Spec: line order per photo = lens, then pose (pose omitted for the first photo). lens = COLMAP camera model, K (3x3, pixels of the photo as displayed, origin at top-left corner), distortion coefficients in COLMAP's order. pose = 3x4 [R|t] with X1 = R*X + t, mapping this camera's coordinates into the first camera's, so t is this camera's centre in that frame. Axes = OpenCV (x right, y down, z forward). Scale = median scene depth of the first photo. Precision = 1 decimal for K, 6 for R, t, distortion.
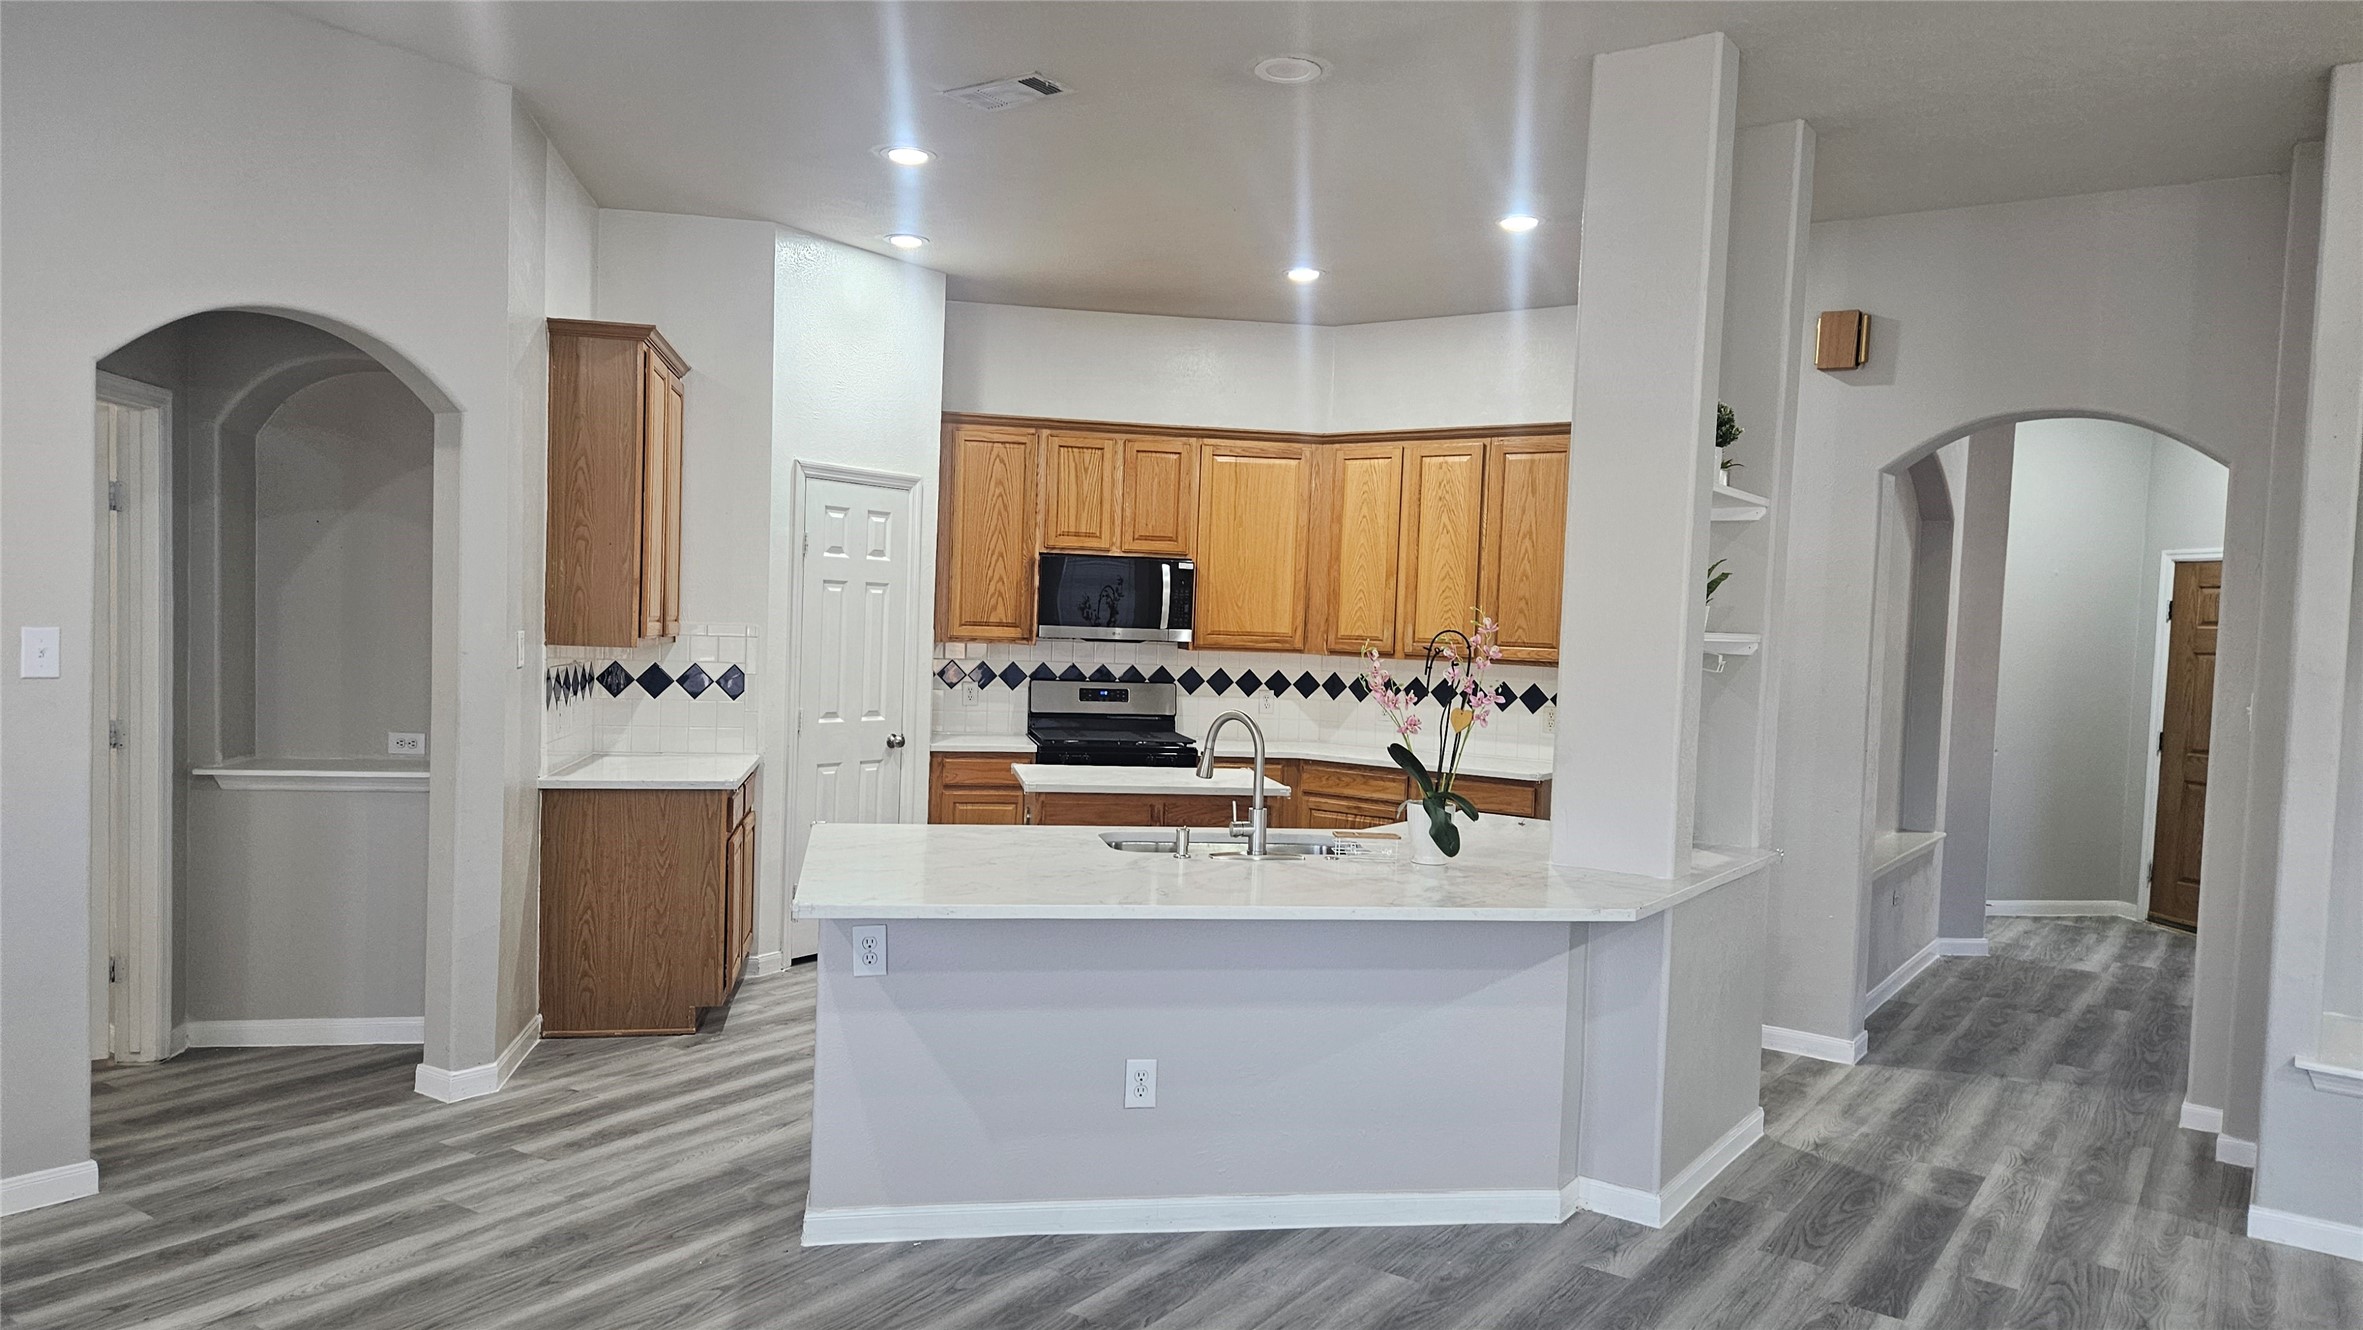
lens RADIAL K [[1581.6, 0, 1167.3], [0, 1581.6, 664.4], [0, 0, 1]] dist [0.071758, -0.081974]
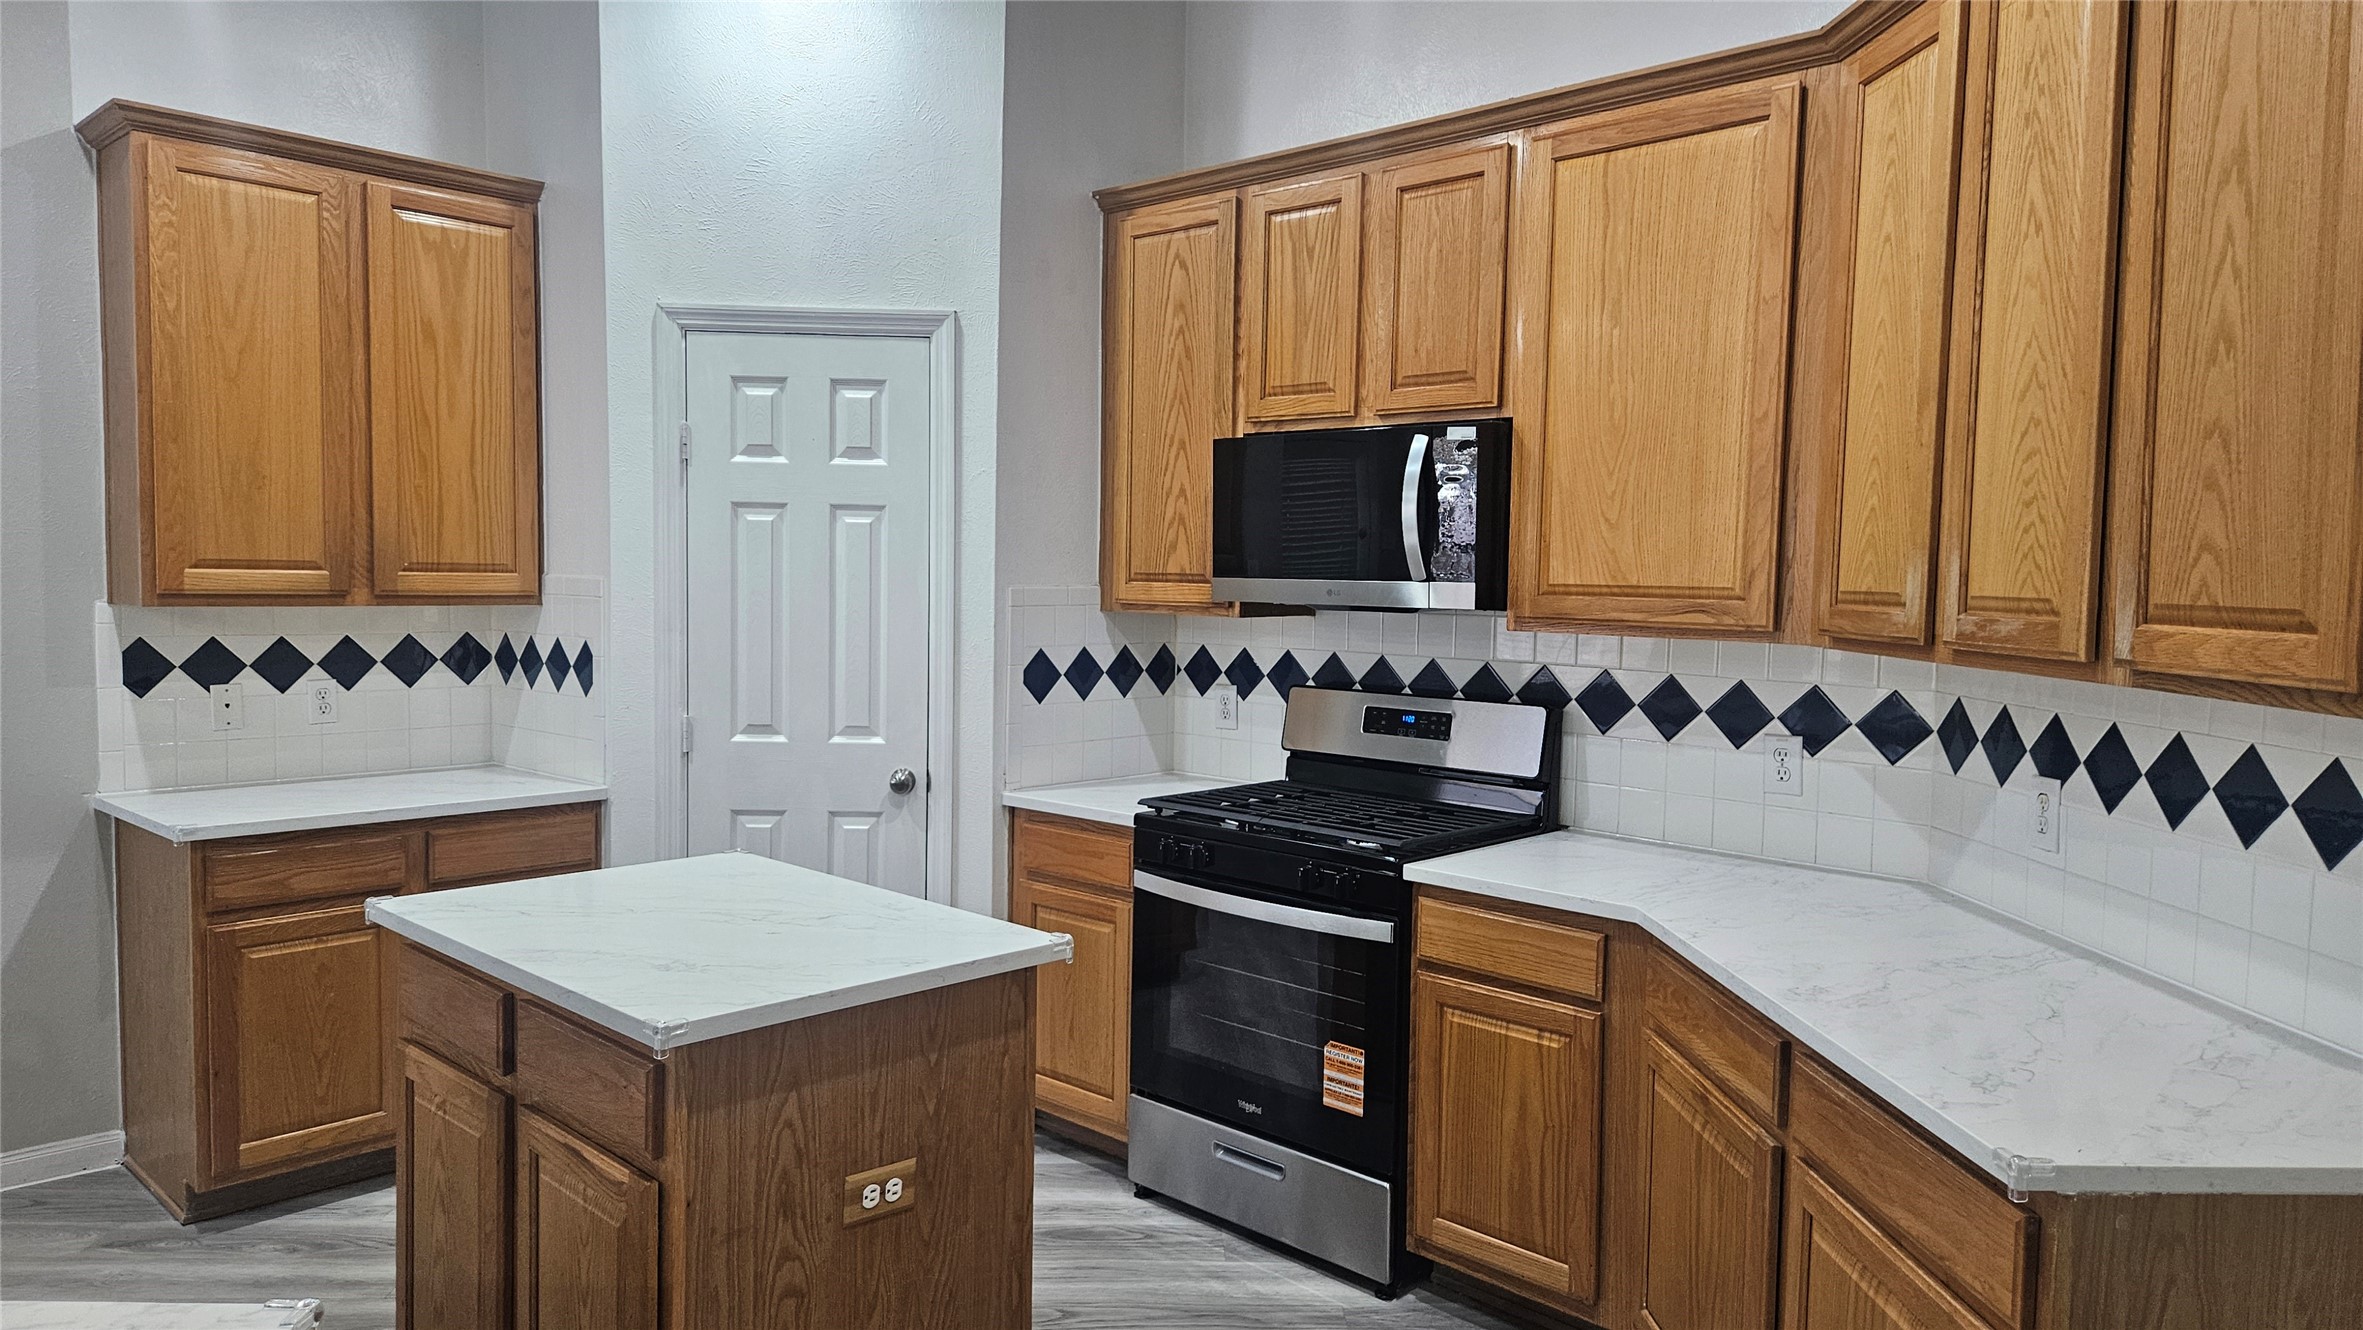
lens RADIAL K [[1581.6, 0, 1167.3], [0, 1581.6, 664.4], [0, 0, 1]] dist [0.071758, -0.081974]
pose [[0.585344, 0.025415, -0.810386, 0.319011], [-0.019815, 0.999658, 0.017039, -0.005383], [0.810543, 0.006084, 0.585648, 0.688315]]
